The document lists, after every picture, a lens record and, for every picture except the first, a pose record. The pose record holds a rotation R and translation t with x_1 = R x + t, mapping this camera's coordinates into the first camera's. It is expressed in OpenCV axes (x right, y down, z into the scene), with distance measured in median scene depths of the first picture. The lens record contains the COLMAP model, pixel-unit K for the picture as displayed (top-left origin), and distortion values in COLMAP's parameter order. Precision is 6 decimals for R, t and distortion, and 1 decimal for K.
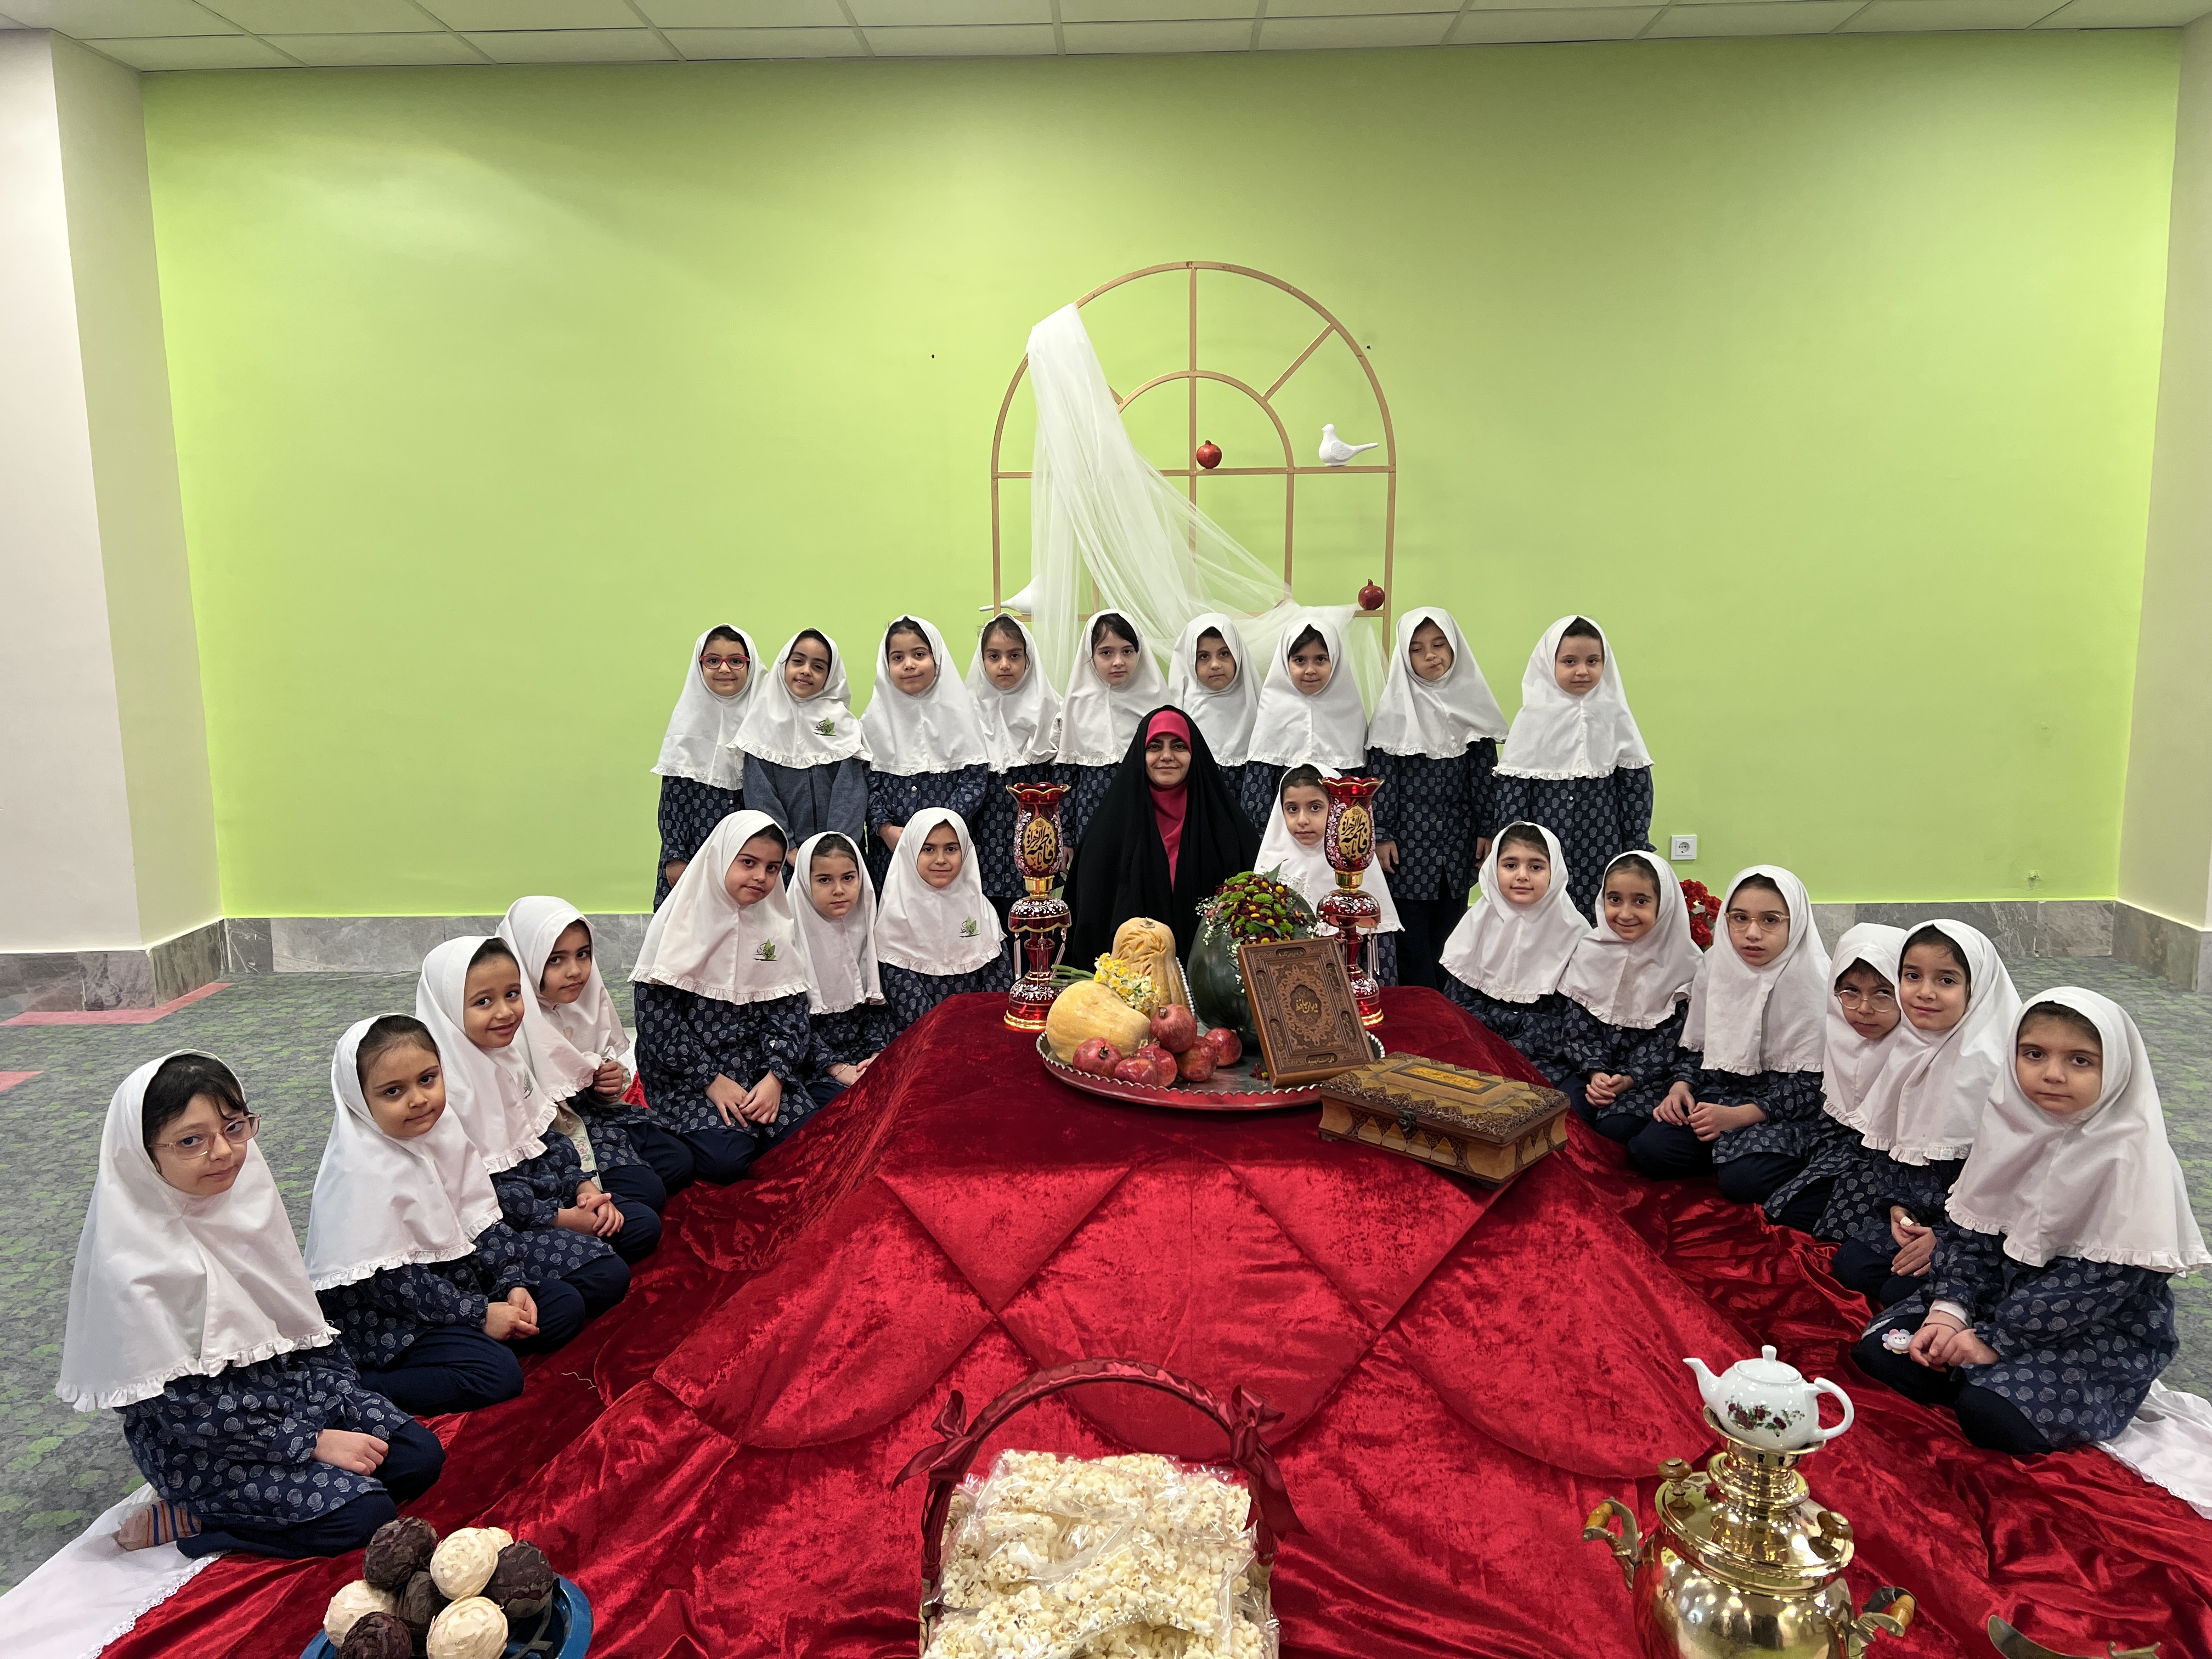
lens RADIAL K [[1637.1, 0, 1110.9], [0, 1637.1, 805.6], [0, 0, 1]] dist [0.087333, -0.121294]
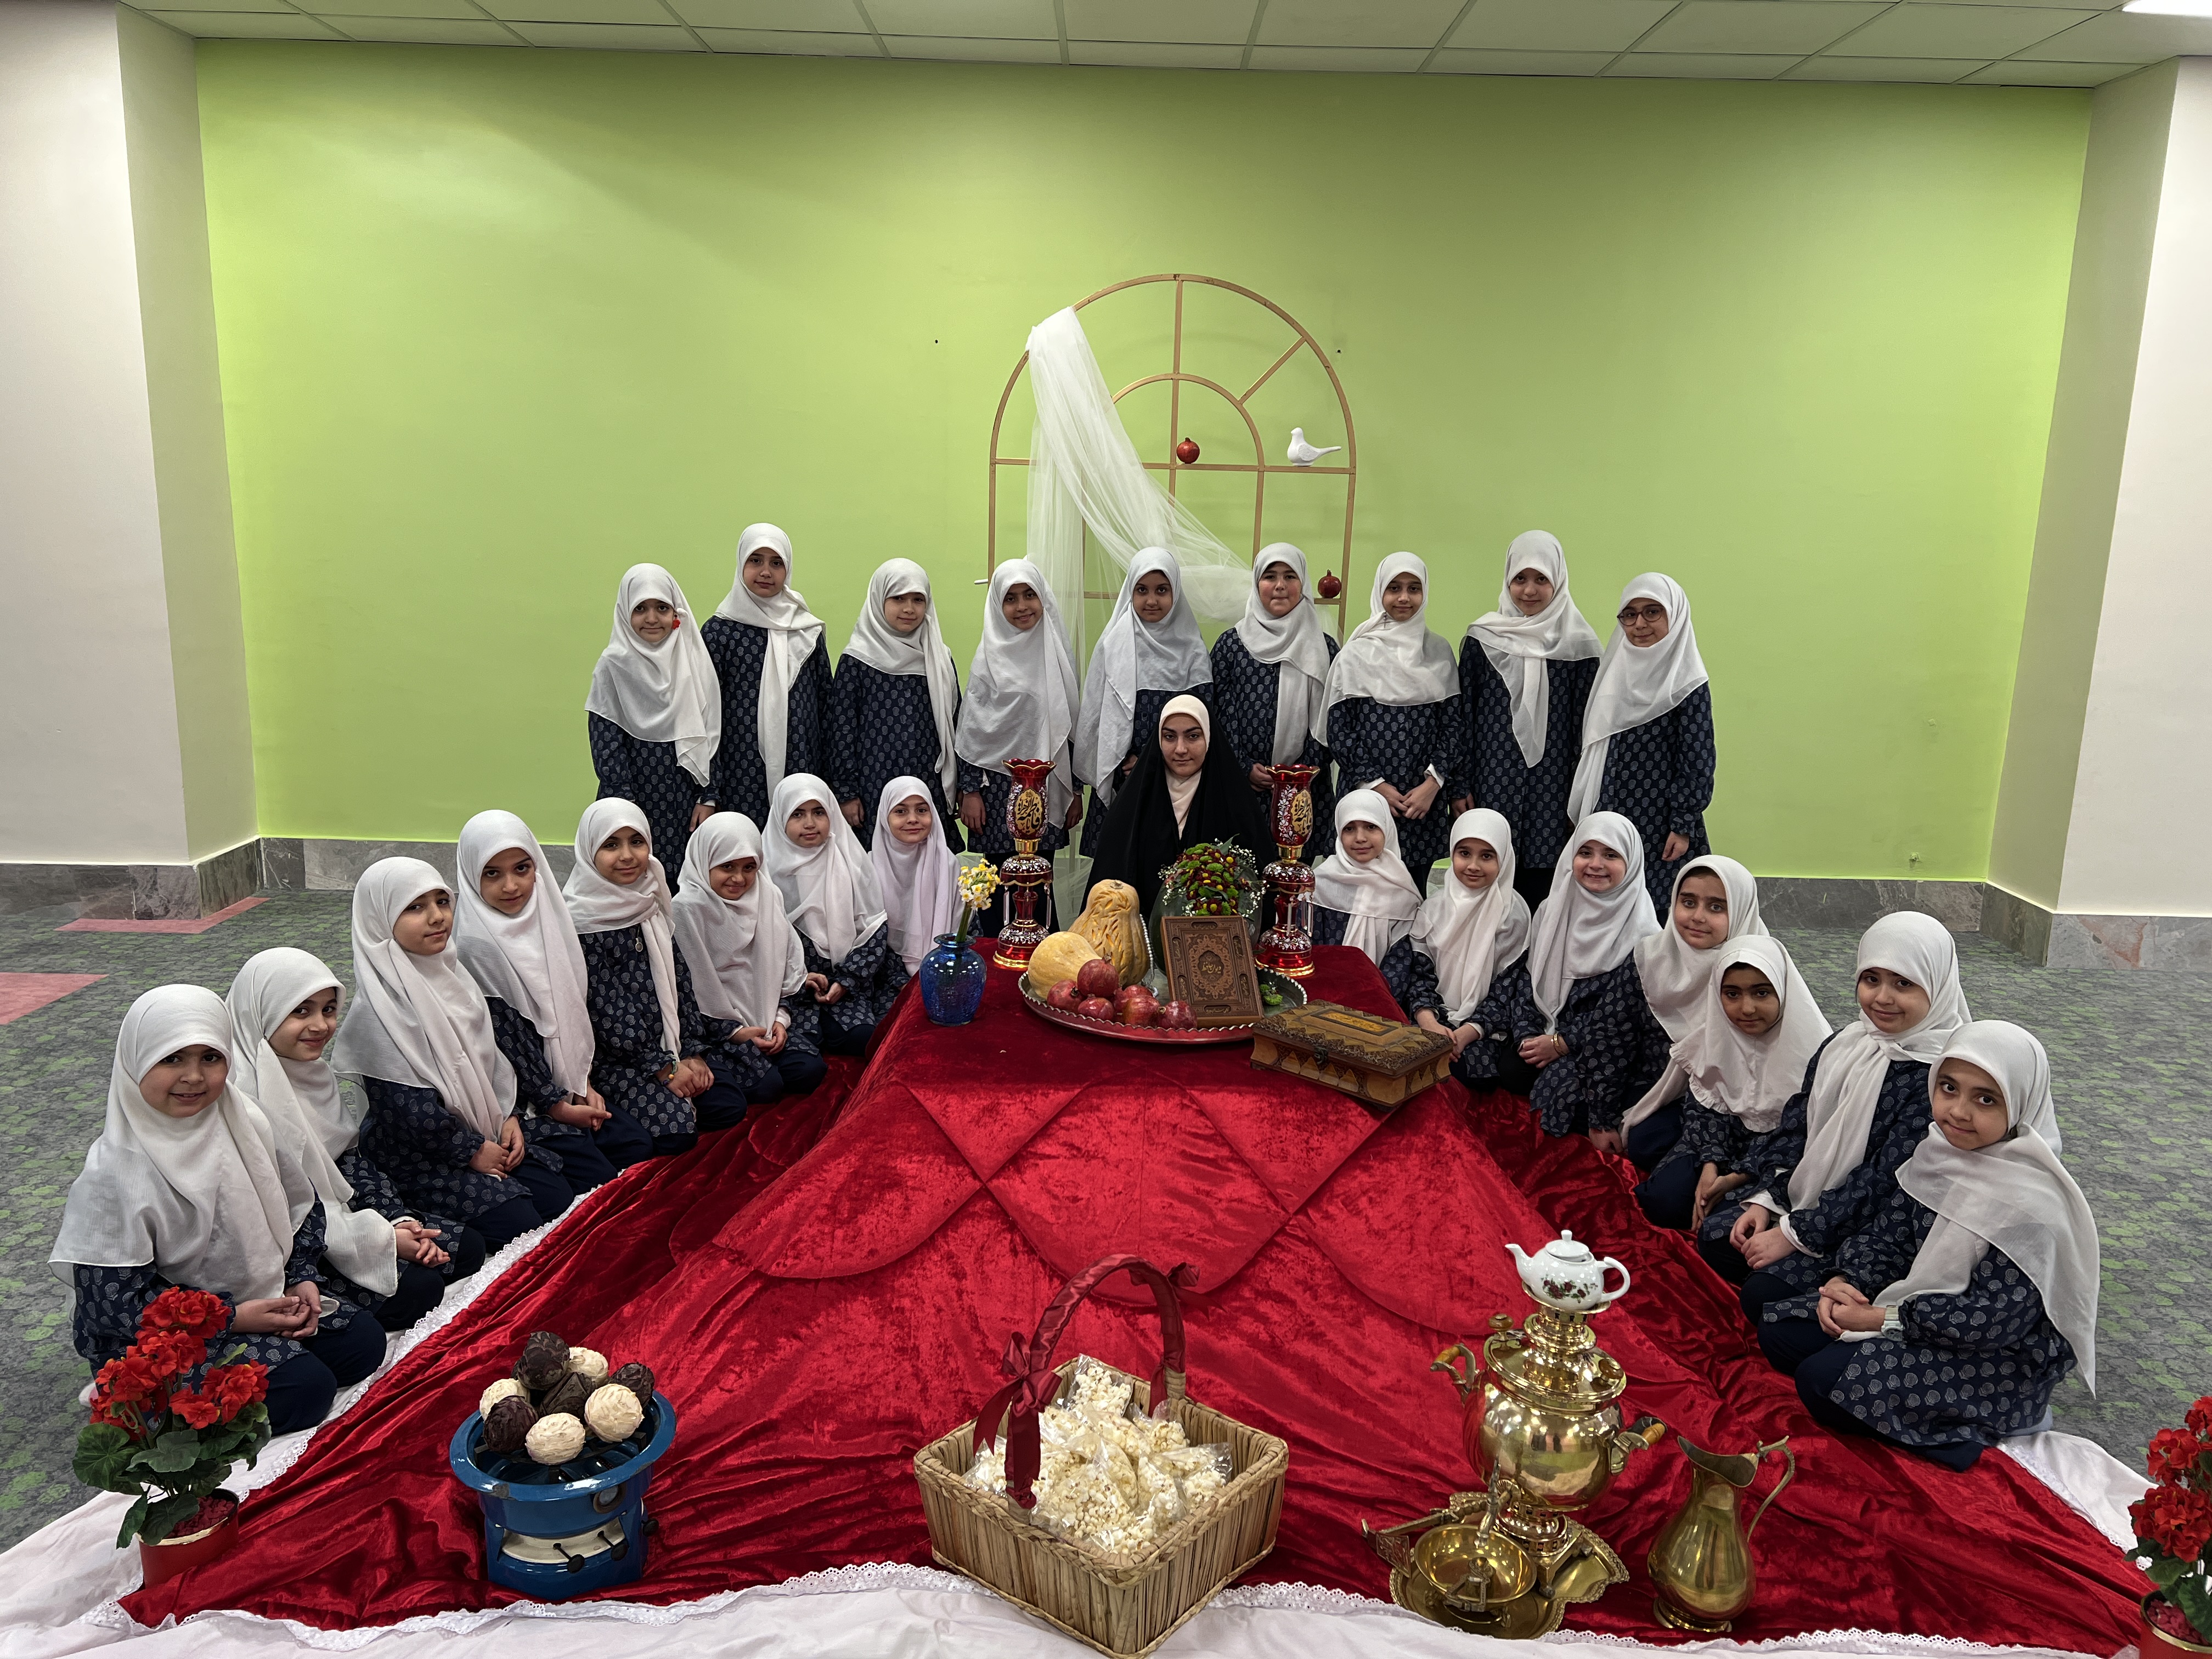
lens RADIAL K [[1653.5, 0, 1130.0], [0, 1653.5, 820.4], [0, 0, 1]] dist [0.067380, -0.089535]
pose [[0.998884, 0.036071, 0.030481, -0.003653], [-0.037527, 0.998111, 0.048639, -0.019812], [-0.028669, -0.049729, 0.998351, -0.113950]]
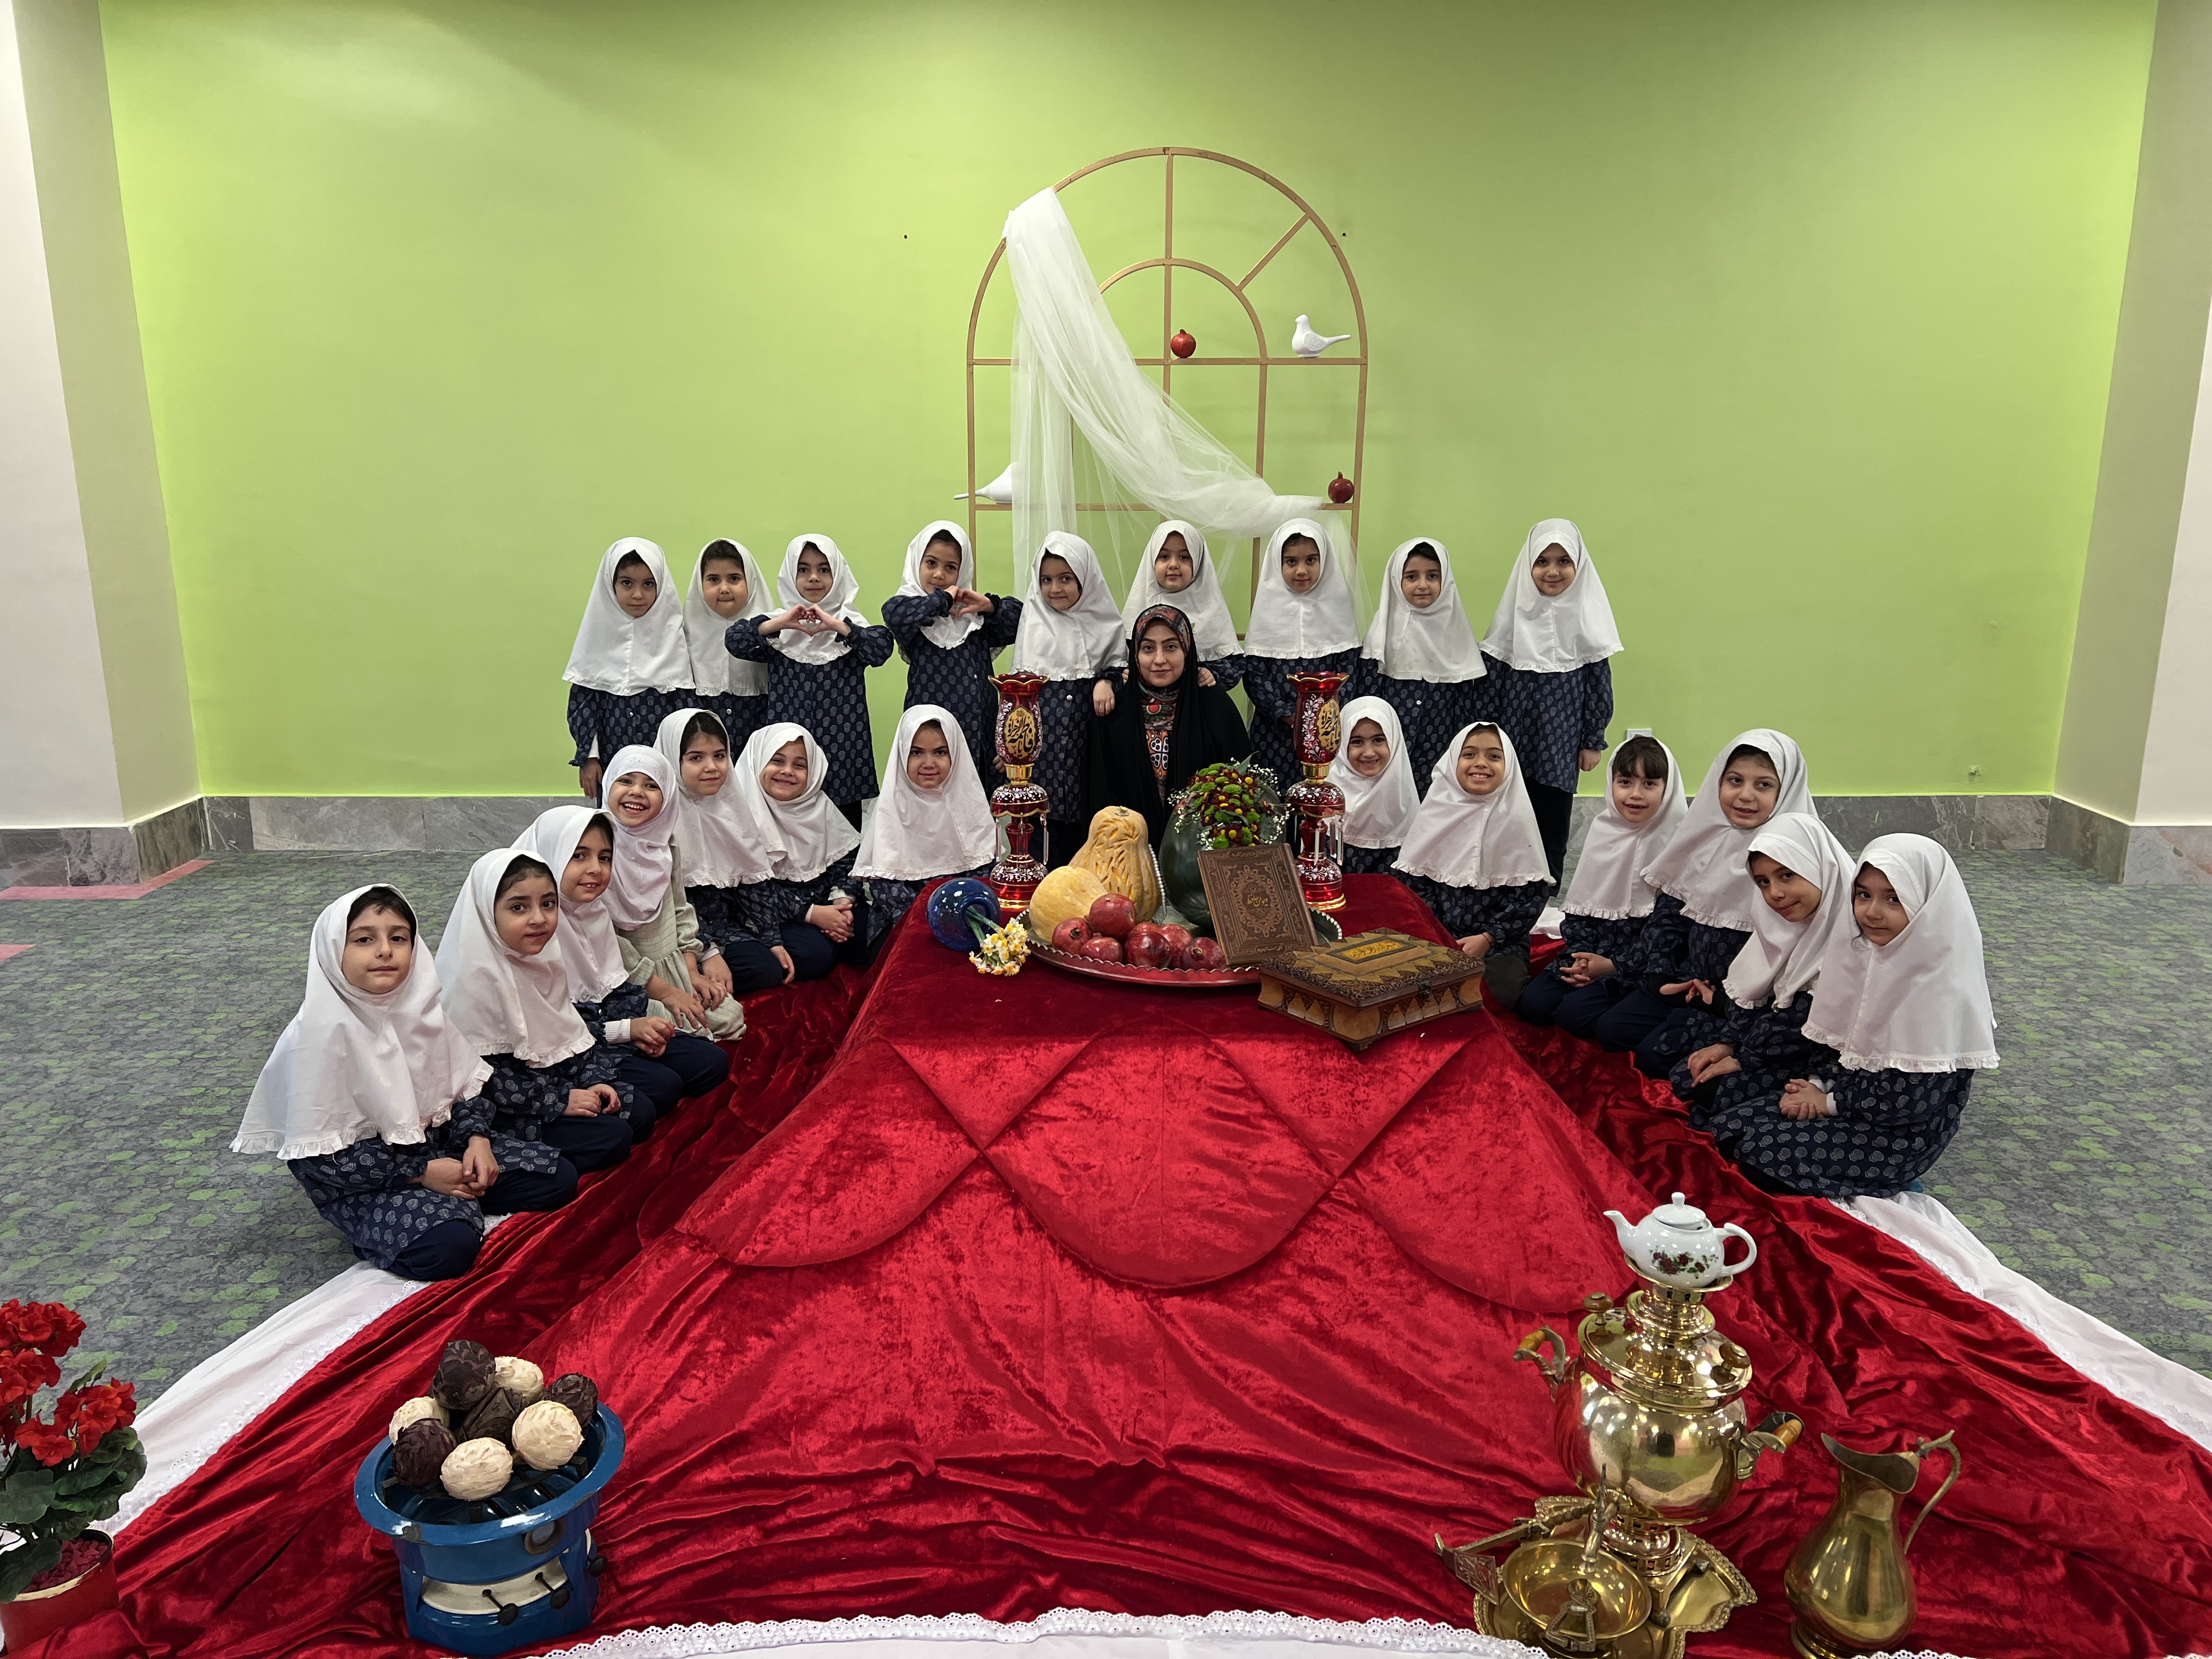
lens RADIAL K [[1655.1, 0, 1106.0], [0, 1655.1, 829.5], [0, 0, 1]] dist [0.067649, -0.086489]
pose [[0.999748, 0.008451, 0.020778, -0.005825], [-0.010130, 0.996573, 0.082092, -0.001714], [-0.020013, -0.082282, 0.996408, -0.032991]]
